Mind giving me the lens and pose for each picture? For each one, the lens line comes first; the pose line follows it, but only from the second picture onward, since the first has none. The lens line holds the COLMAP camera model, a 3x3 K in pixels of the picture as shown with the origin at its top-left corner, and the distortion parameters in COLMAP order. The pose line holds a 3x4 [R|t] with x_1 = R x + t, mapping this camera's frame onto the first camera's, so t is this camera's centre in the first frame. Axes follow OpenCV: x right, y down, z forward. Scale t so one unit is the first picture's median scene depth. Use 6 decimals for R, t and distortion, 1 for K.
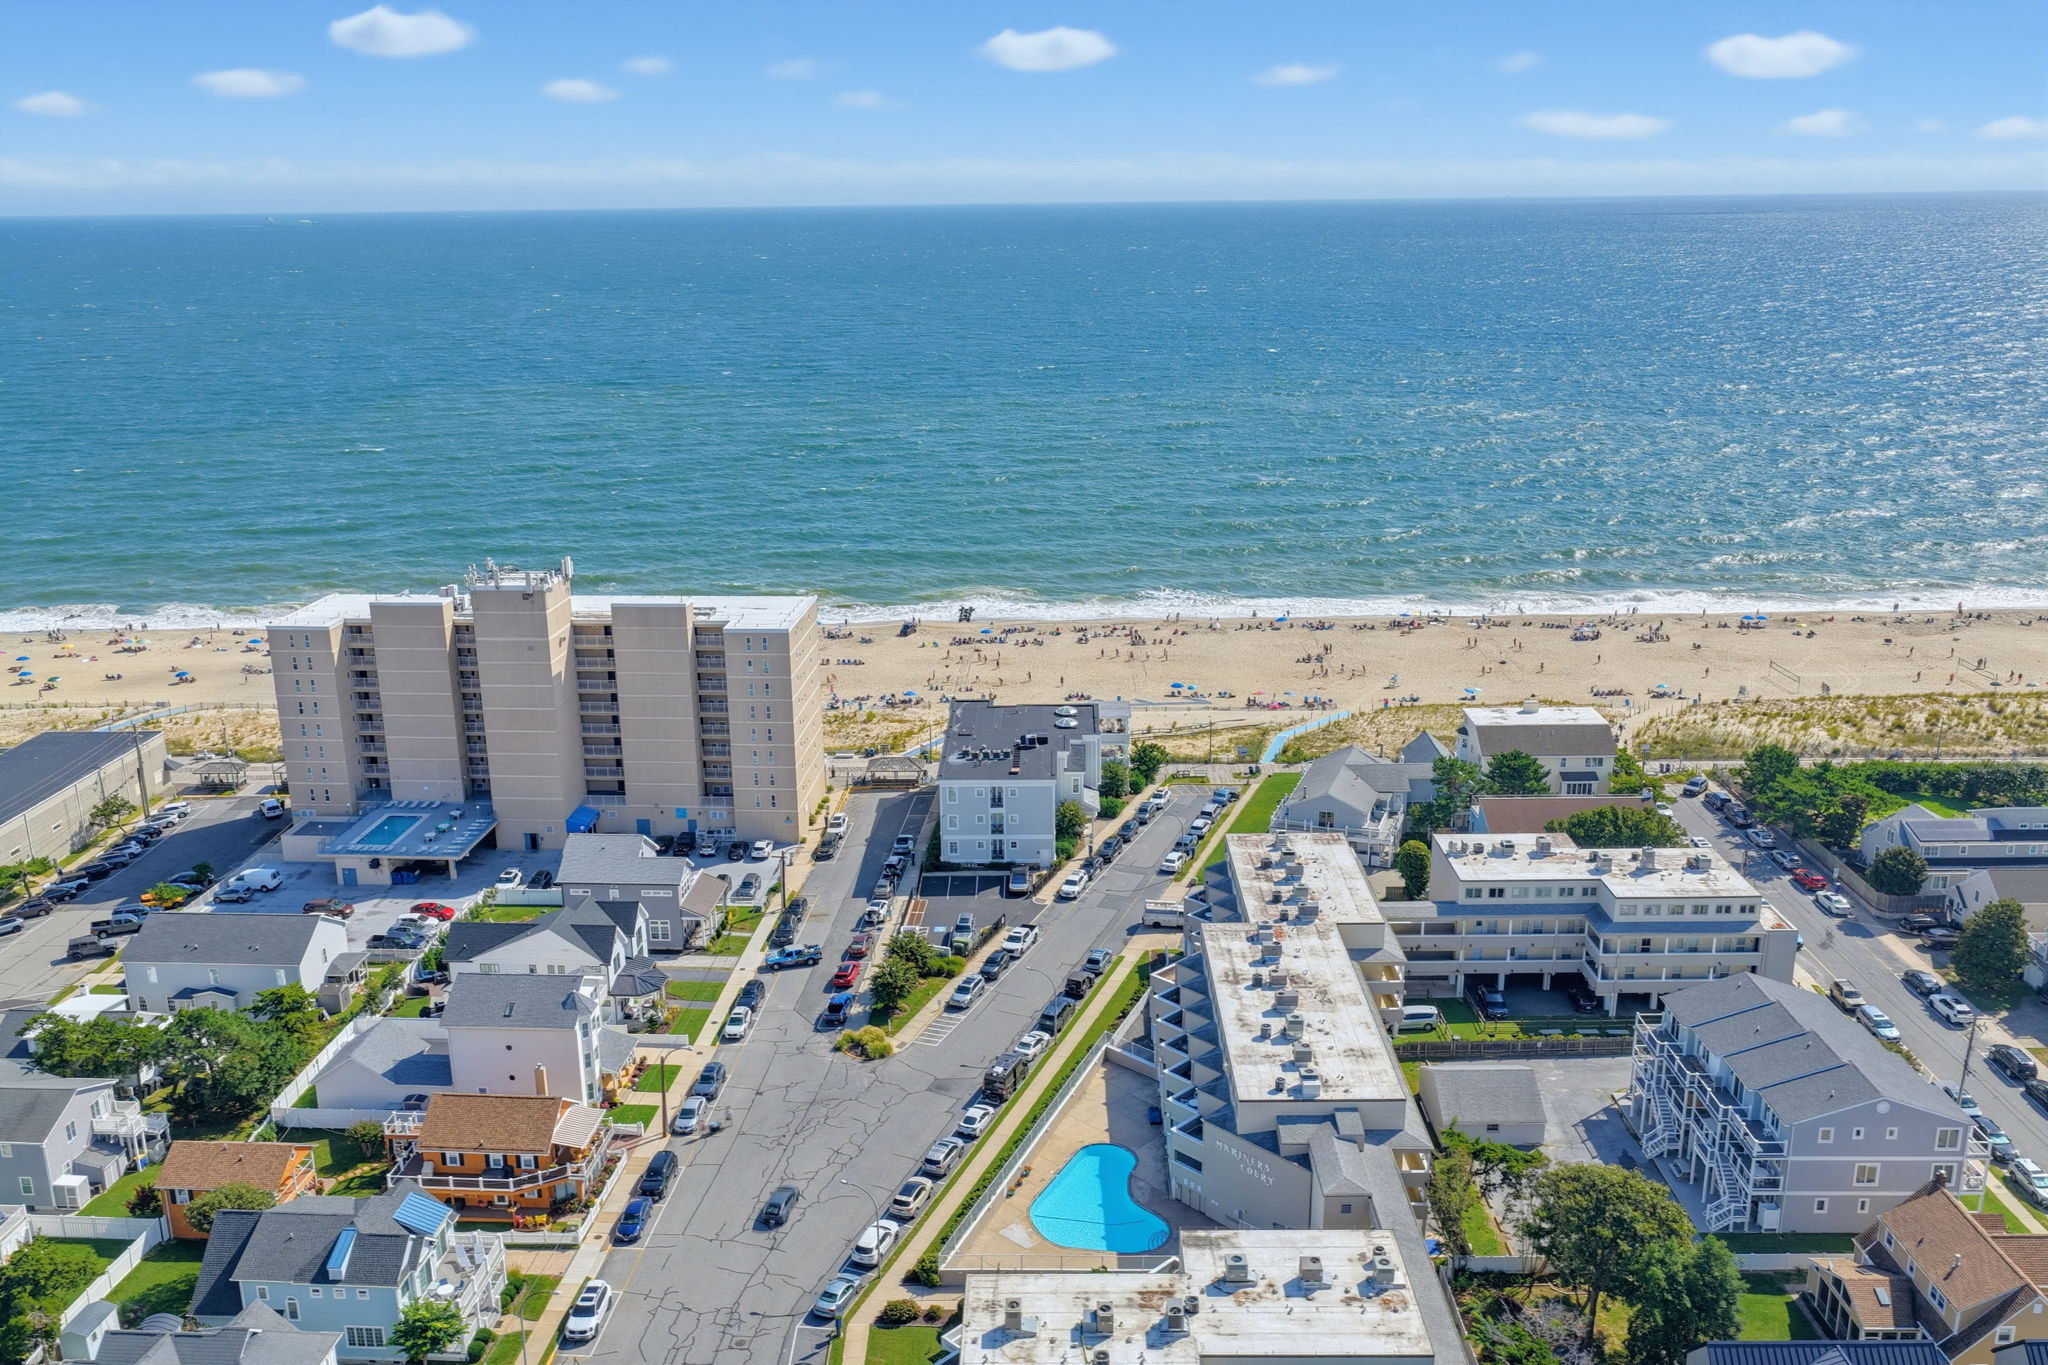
lens RADIAL K [[1699.2, 0, 1027.5], [0, 1699.2, 670.8], [0, 0, 1]] dist [-0.012813, 0.038944]
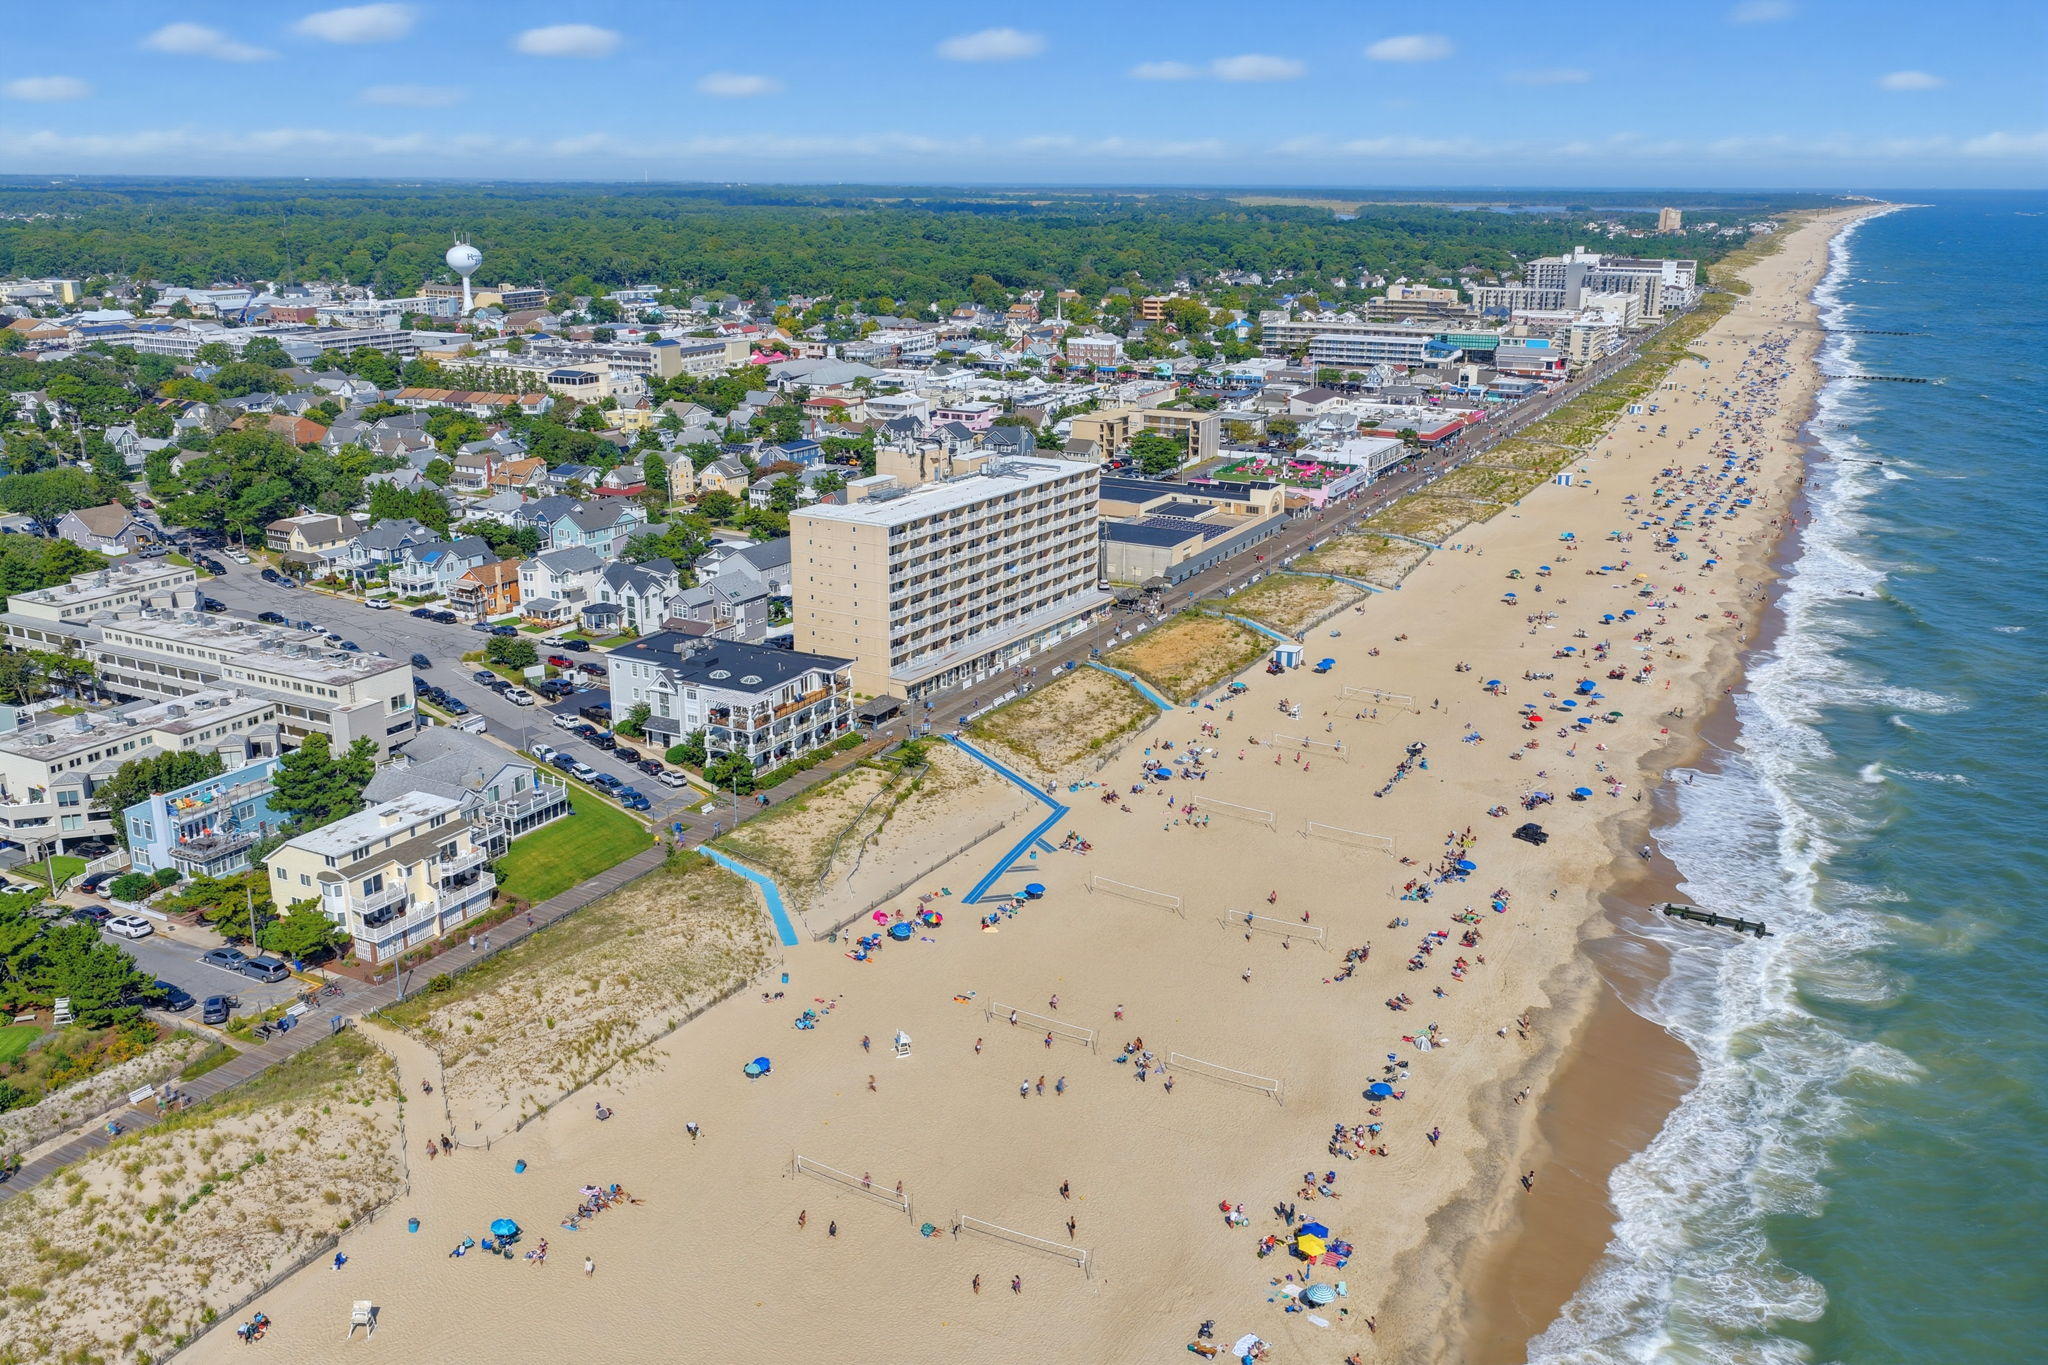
lens RADIAL K [[1699.2, 0, 1024.9], [0, 1699.2, 679.7], [0, 0, 1]] dist [-0.012813, 0.038944]
pose [[-0.457286, 0.261567, -0.849984, 0.885034], [-0.240305, 0.883872, 0.401278, -0.462045], [0.856238, 0.387754, -0.341326, 1.621134]]
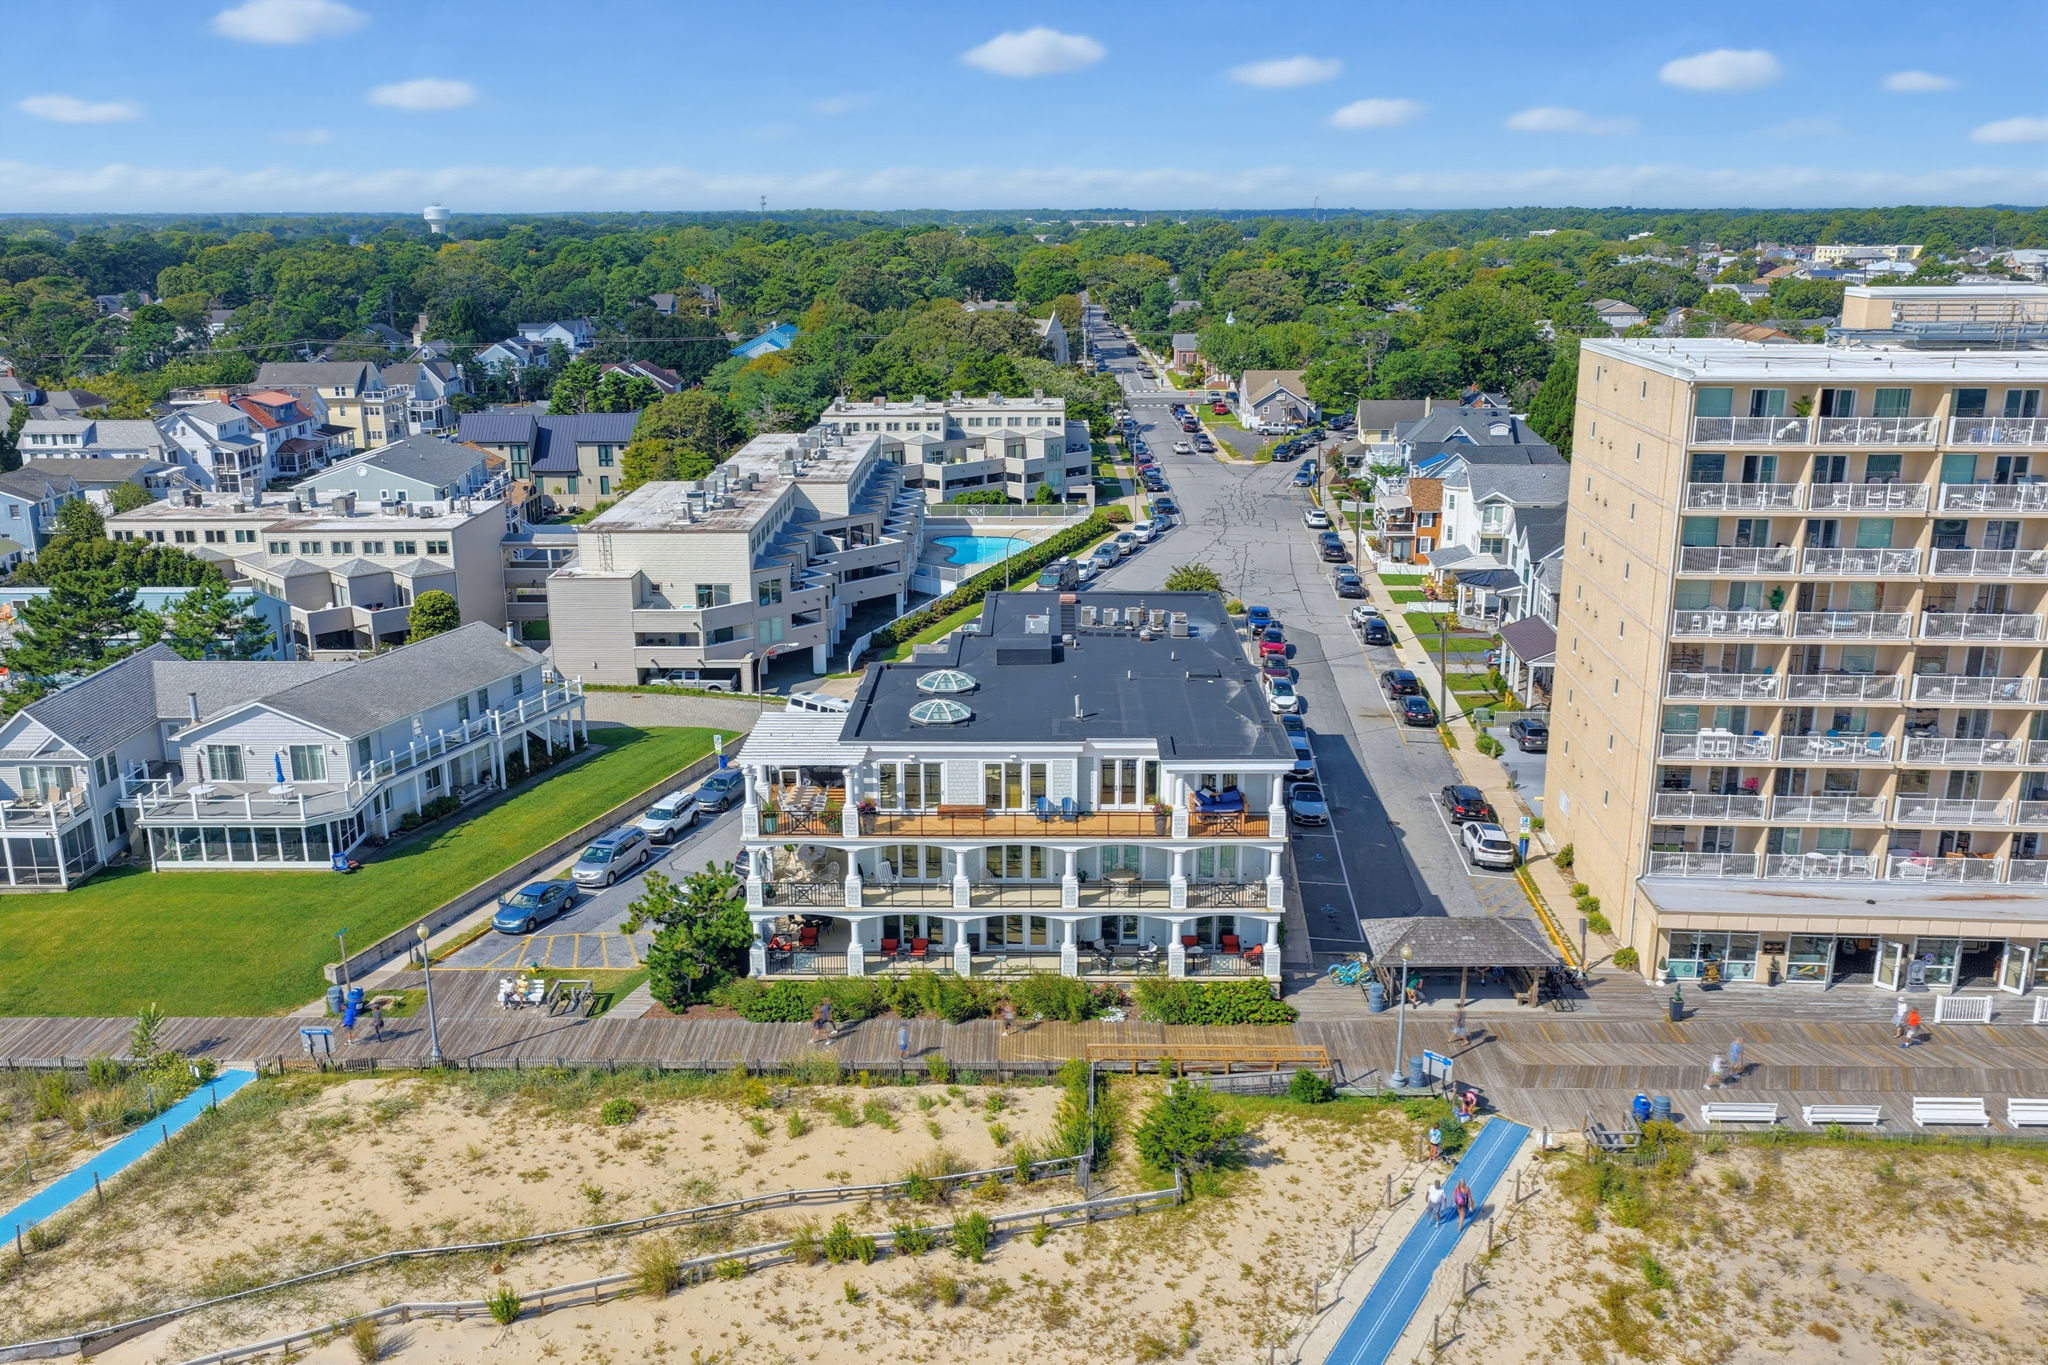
lens RADIAL K [[1699.2, 0, 1025.5], [0, 1699.2, 681.6], [0, 0, 1]] dist [-0.012813, 0.038944]
pose [[-0.999893, 0.014649, 0.000065, 0.005844], [0.012573, 0.855874, 0.517031, -0.177560], [0.007518, 0.516977, -0.855966, 1.413913]]
